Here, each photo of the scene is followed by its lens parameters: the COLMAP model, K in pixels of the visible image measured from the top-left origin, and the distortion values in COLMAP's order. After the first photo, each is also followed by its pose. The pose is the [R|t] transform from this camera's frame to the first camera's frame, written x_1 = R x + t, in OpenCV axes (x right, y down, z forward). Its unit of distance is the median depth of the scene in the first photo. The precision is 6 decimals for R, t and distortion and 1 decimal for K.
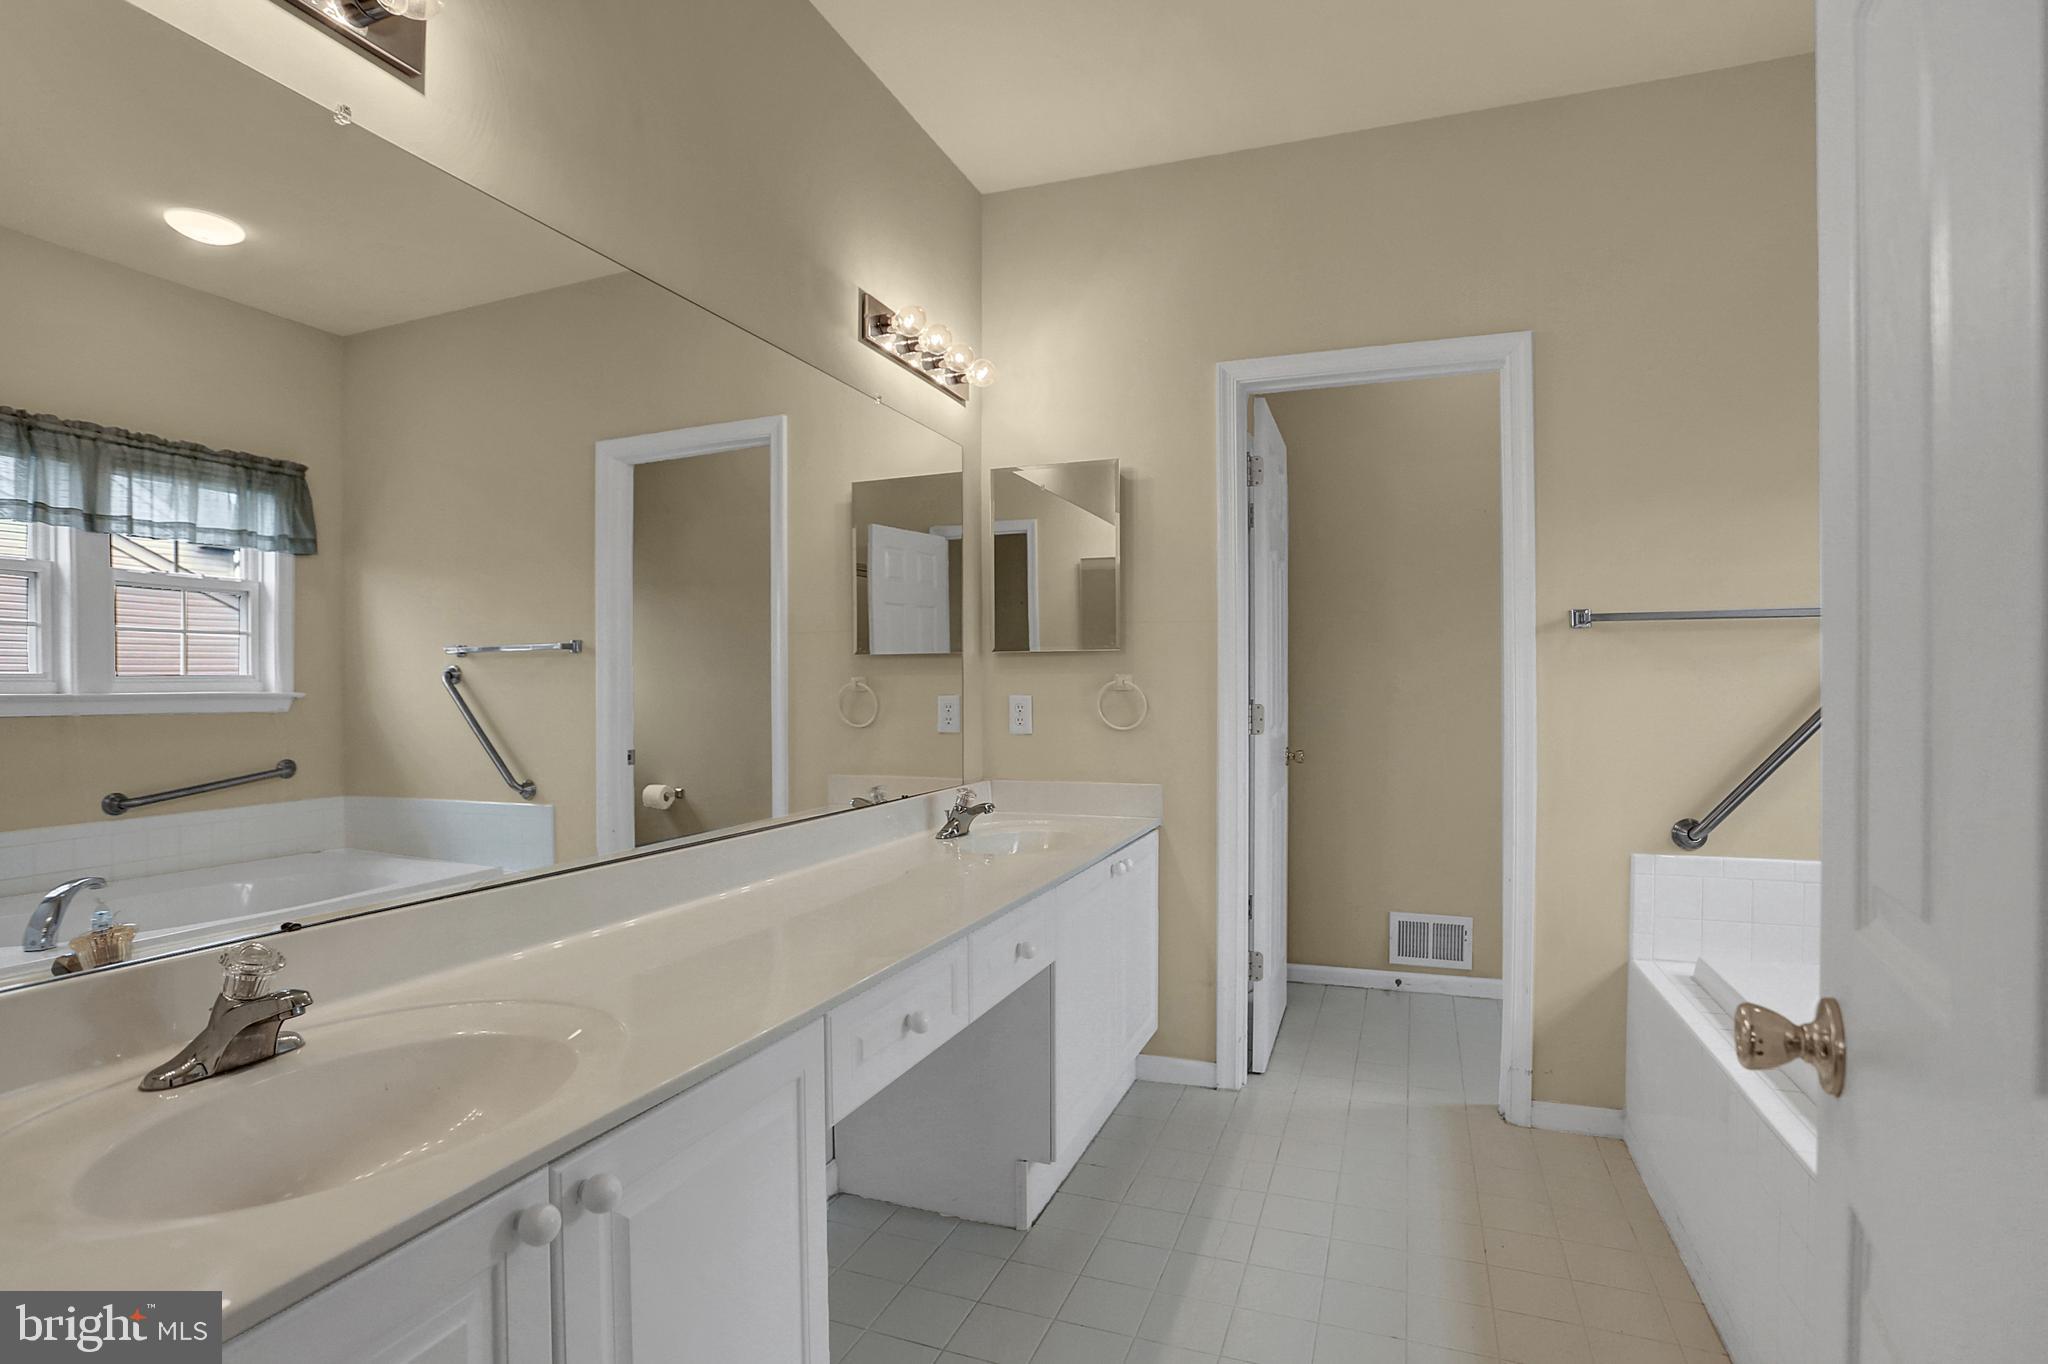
lens RADIAL K [[984.9, 0, 1024.0], [0, 984.9, 682.0], [0, 0, 1]] dist [-0.070349, 0.034194]
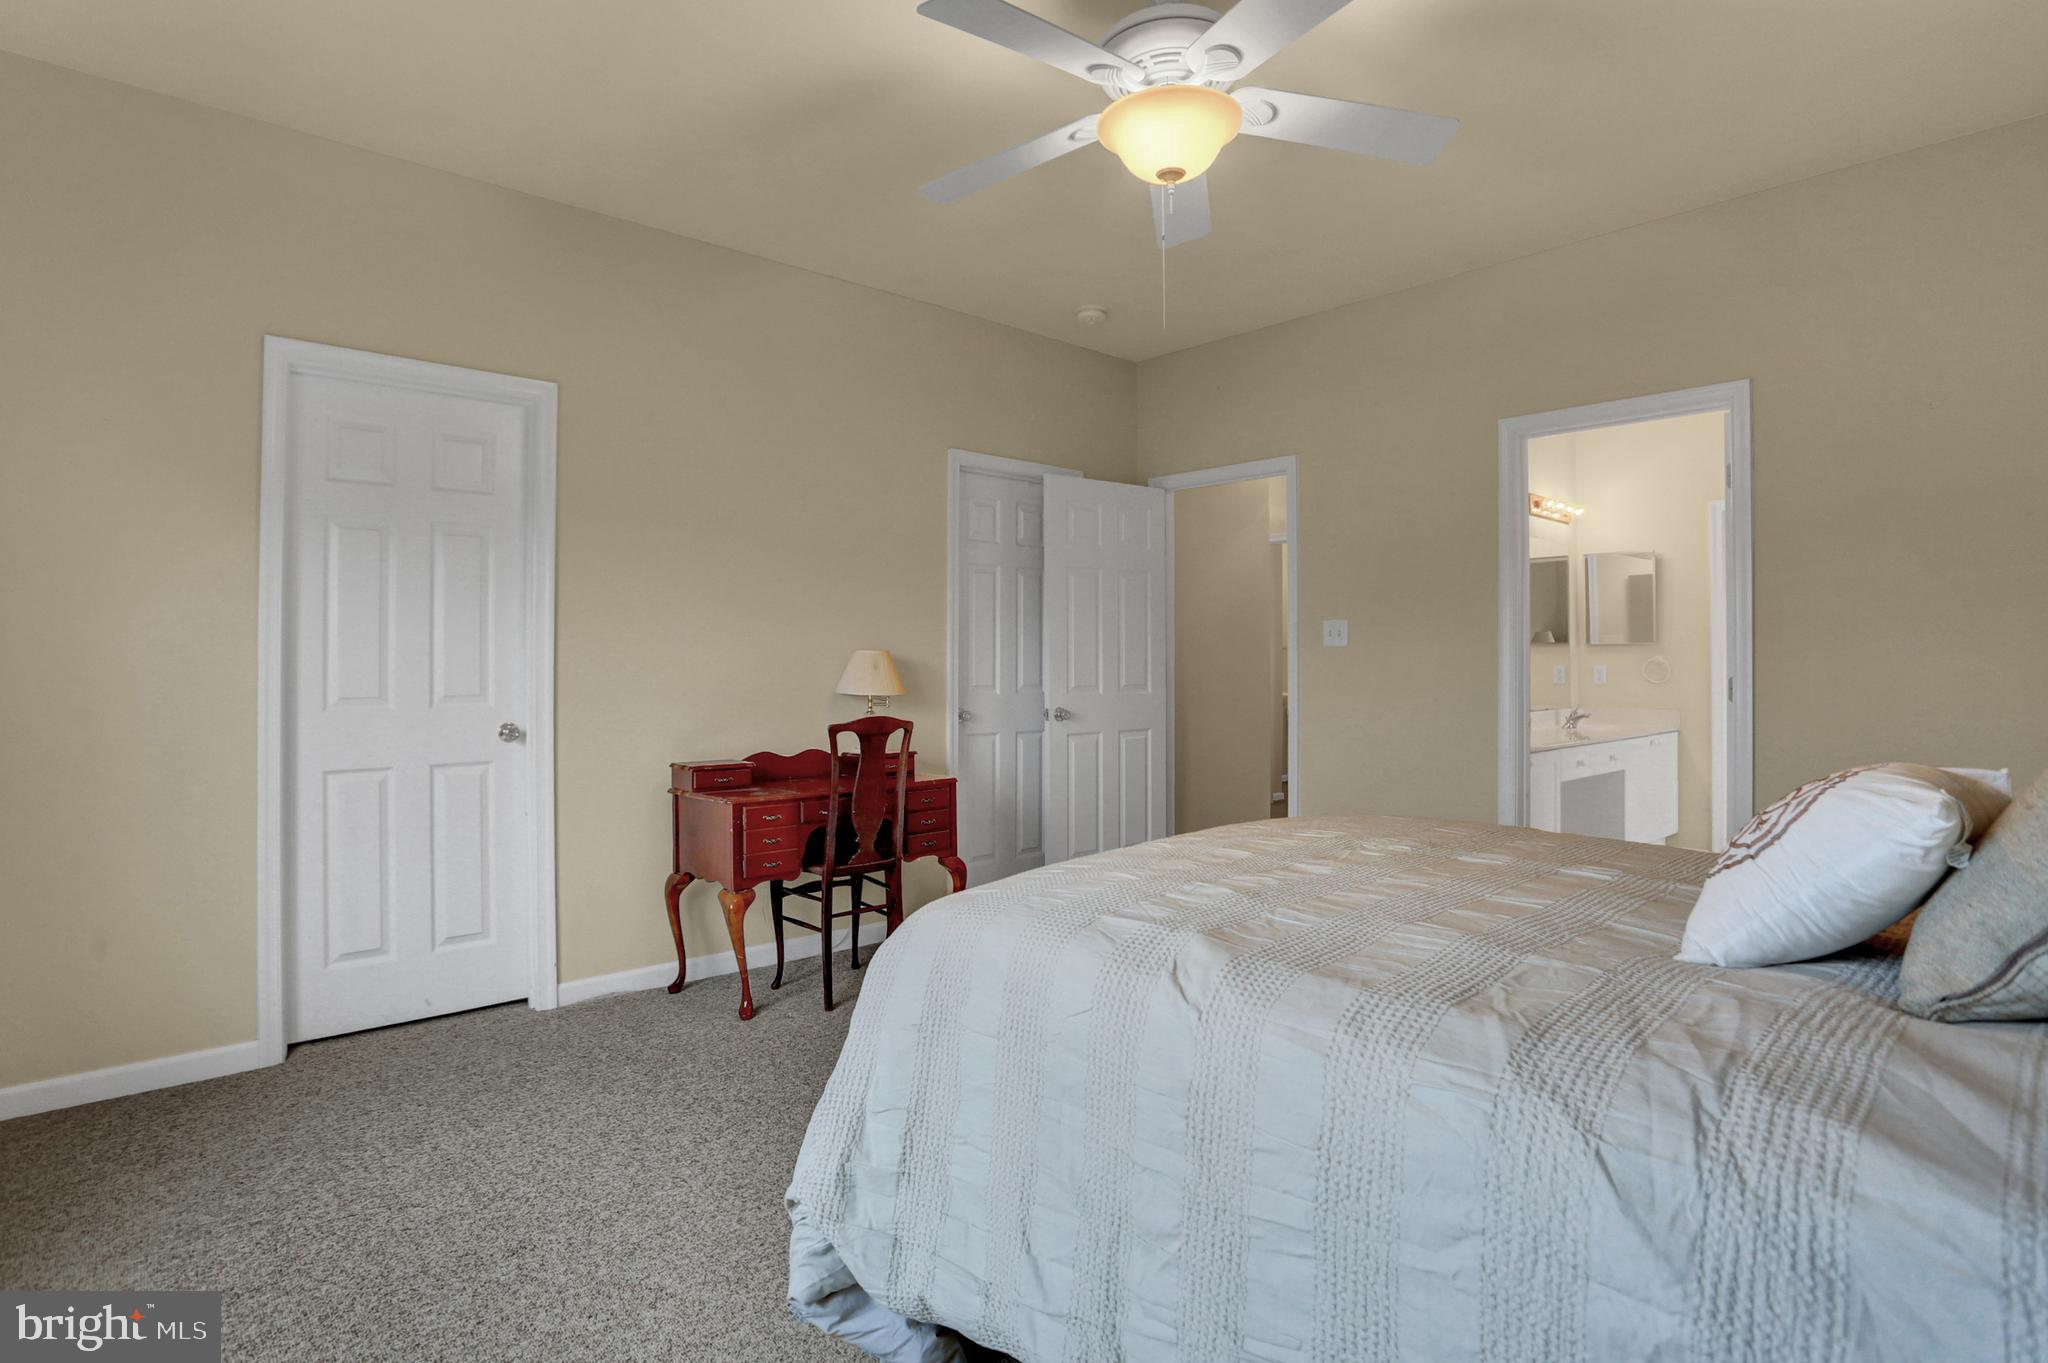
lens RADIAL K [[984.9, 0, 1024.0], [0, 984.9, 681.5], [0, 0, 1]] dist [-0.070349, 0.034194]
pose [[0.885008, 0.000093, -0.465575, -0.135442], [0.003822, 0.999965, 0.007465, 0.028105], [0.465560, -0.008386, 0.884977, -1.391963]]
